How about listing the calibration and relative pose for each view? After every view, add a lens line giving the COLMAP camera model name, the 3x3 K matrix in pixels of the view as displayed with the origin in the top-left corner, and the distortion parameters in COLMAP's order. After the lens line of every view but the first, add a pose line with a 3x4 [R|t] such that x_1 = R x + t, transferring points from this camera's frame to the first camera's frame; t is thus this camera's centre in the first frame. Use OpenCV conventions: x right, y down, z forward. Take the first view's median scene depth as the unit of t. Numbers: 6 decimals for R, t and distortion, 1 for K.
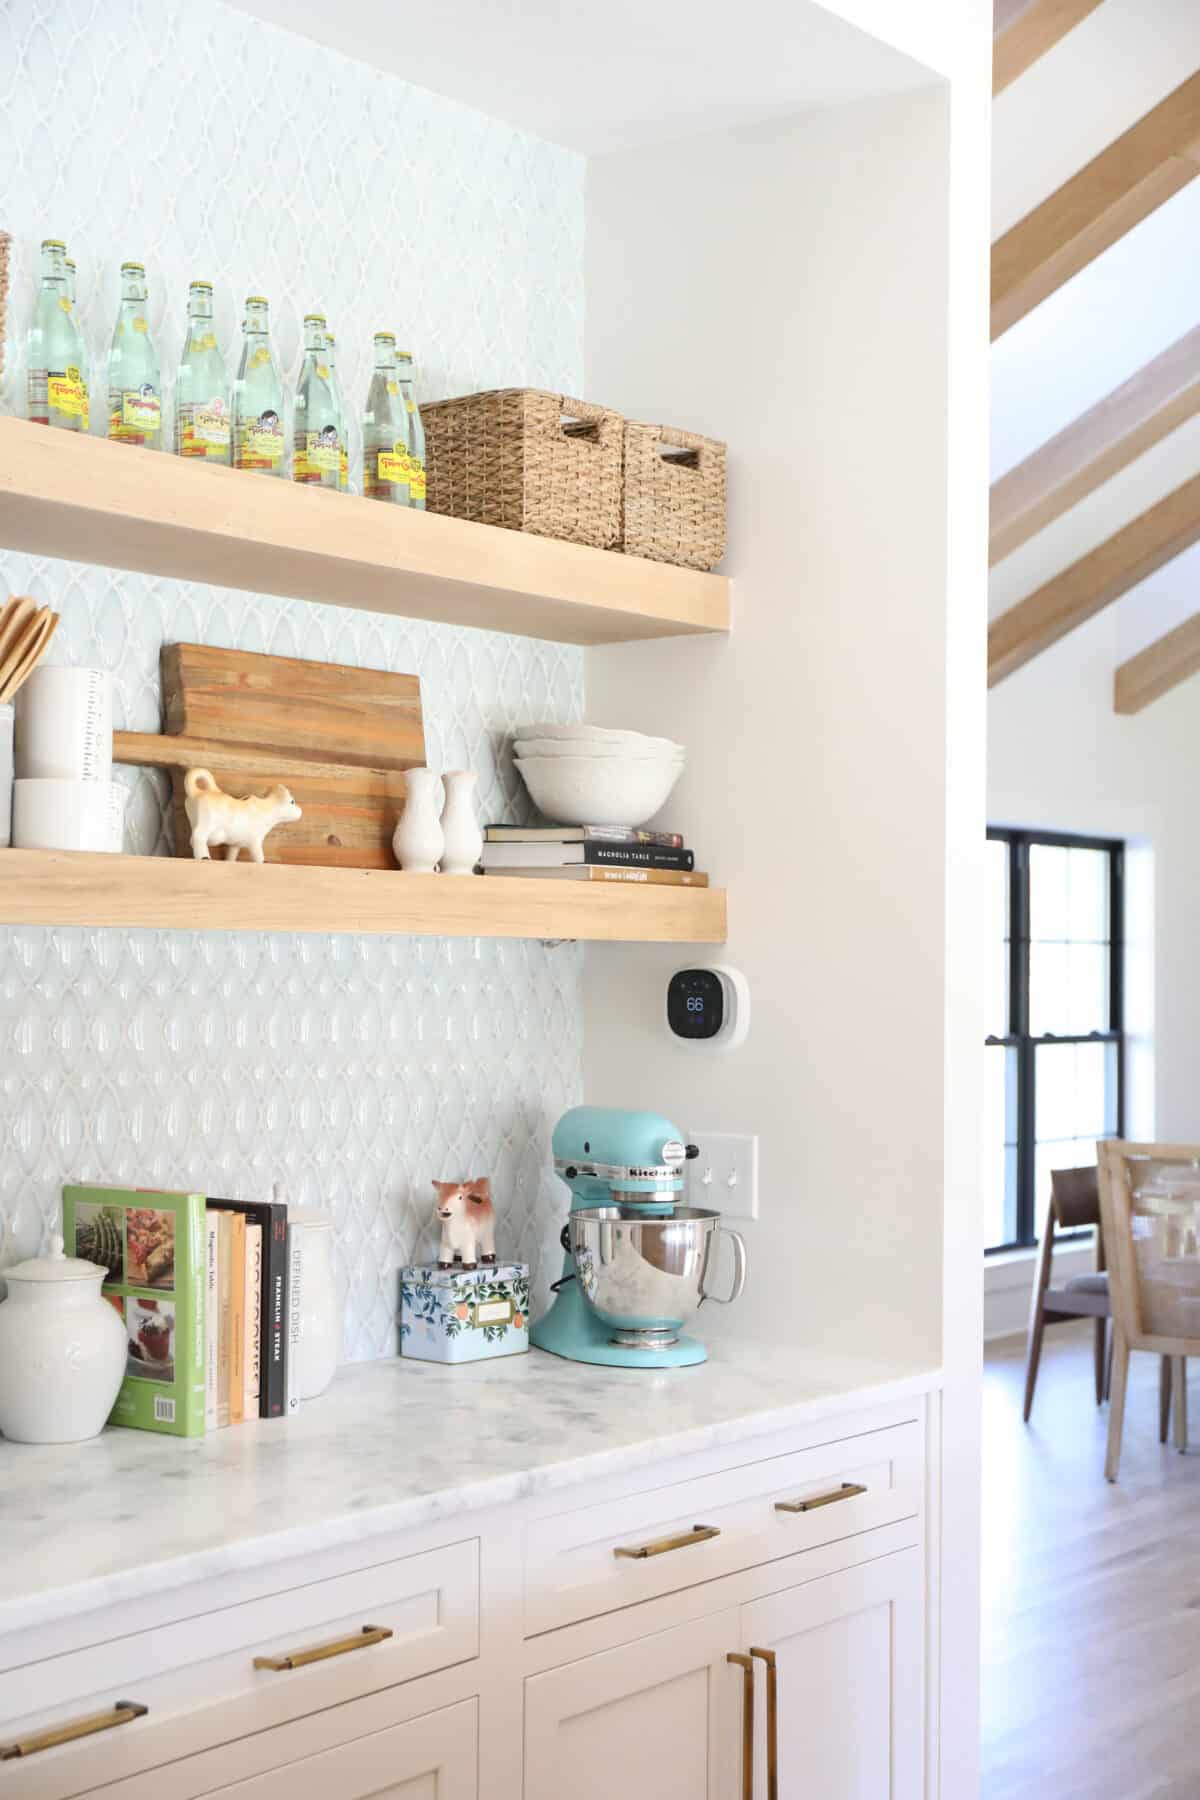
lens RADIAL K [[2517.9, 0, 599.3], [0, 2517.9, 890.3], [0, 0, 1]] dist [0.036242, 0.016003]
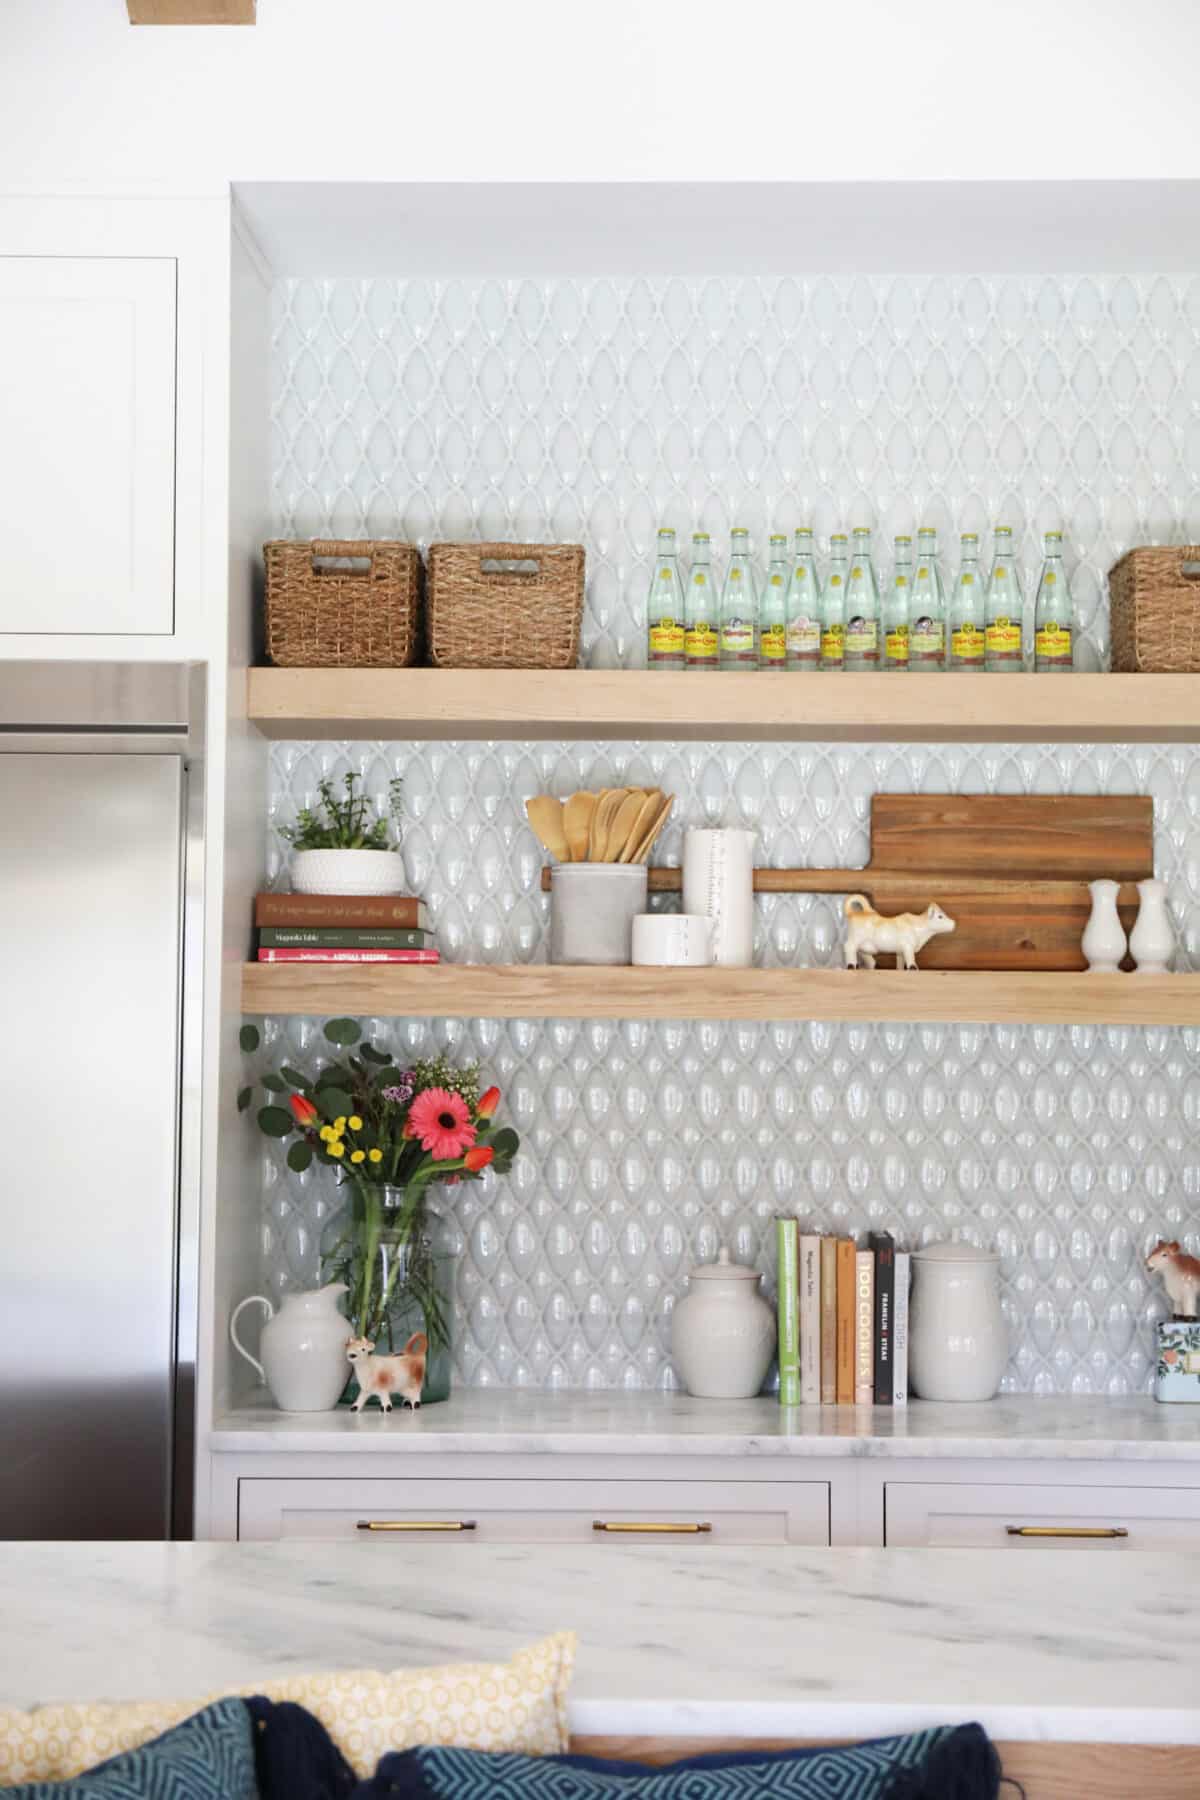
lens RADIAL K [[3453.0, 0, 626.5], [0, 3453.0, 874.9], [0, 0, 1]] dist [0.106258, 0.230651]
pose [[0.592345, -0.043560, -0.804506, 1.094990], [0.019202, 0.999017, -0.039953, 0.008821], [0.805455, 0.008218, 0.592599, -0.124945]]
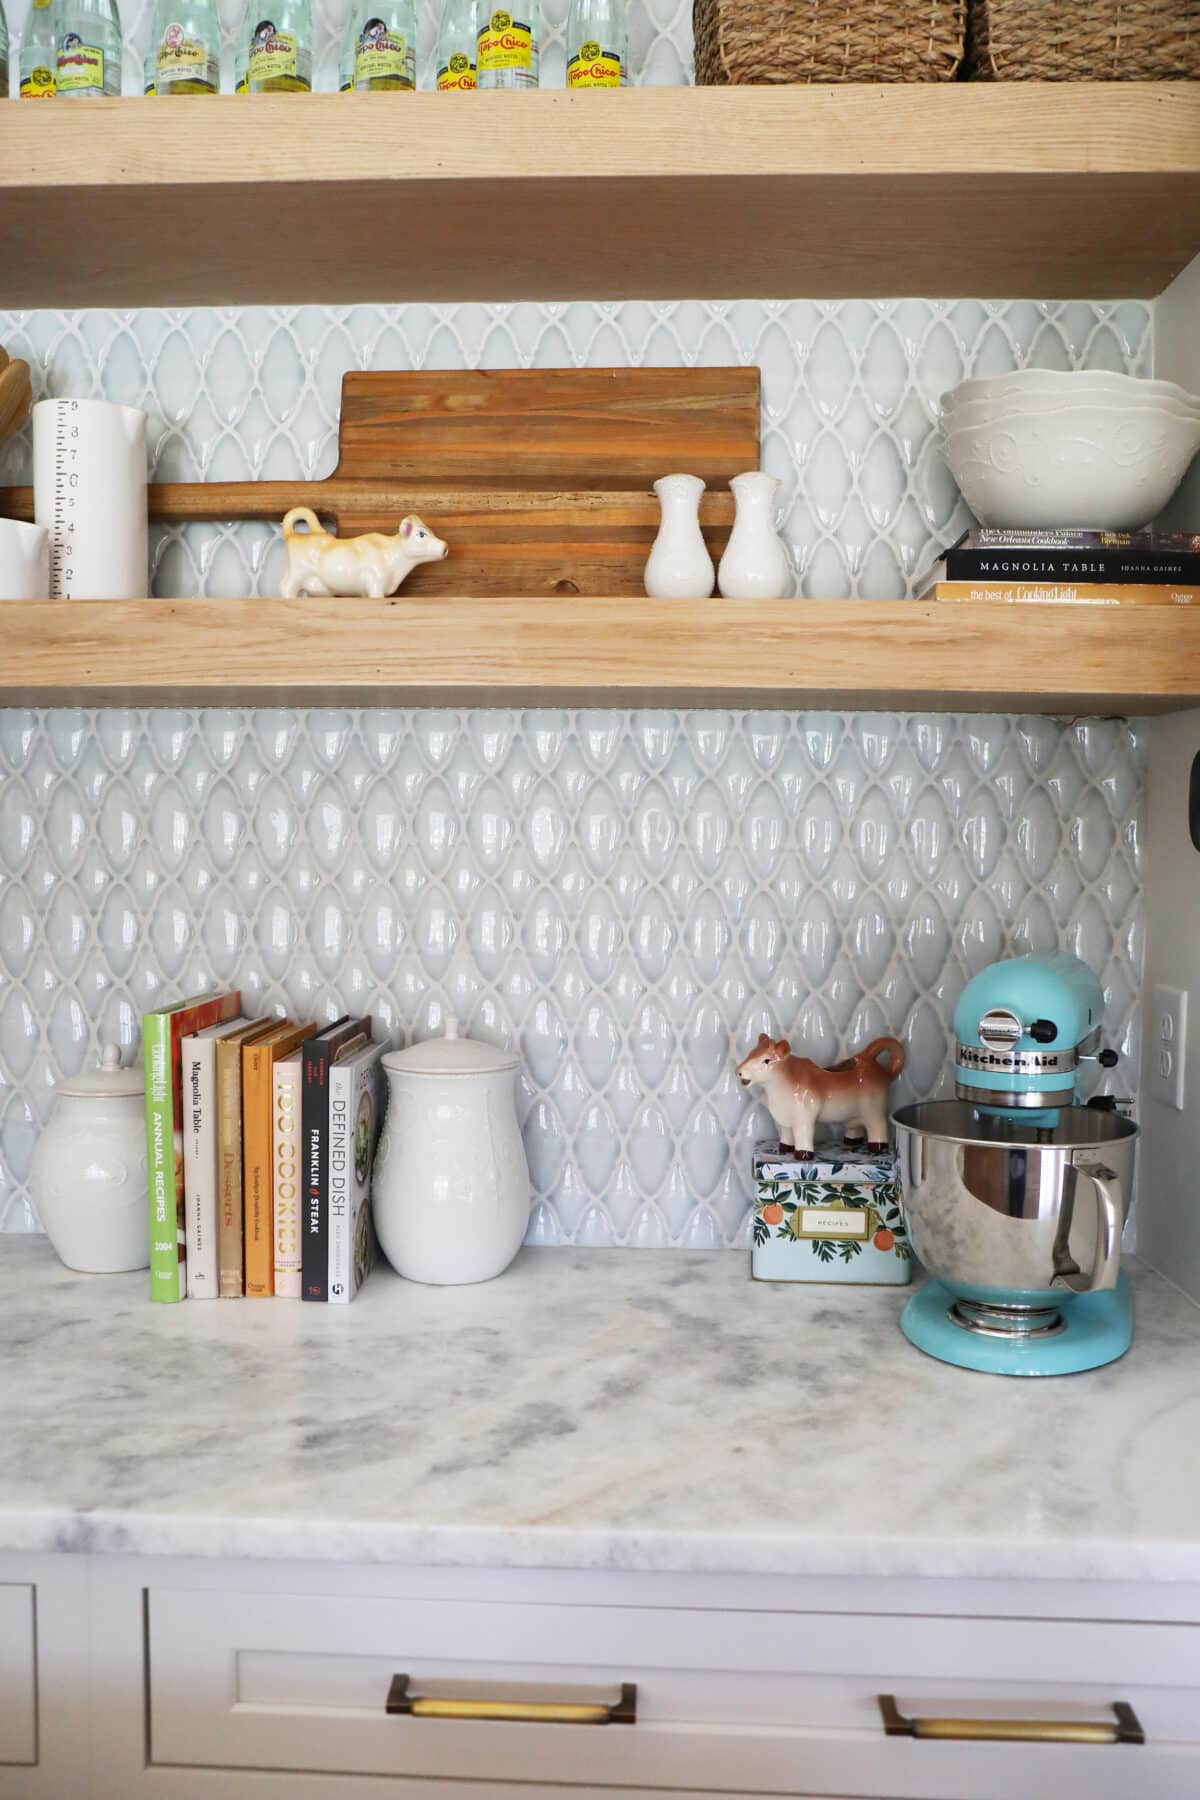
lens RADIAL K [[1388.1, 0, 590.3], [0, 1388.1, 900.7], [0, 0, 1]] dist [-0.089987, 0.088562]
pose [[0.576712, 0.026566, -0.816515, 0.249873], [0.020378, 0.998692, 0.046886, 0.057083], [0.816693, -0.043678, 0.575417, 0.749007]]
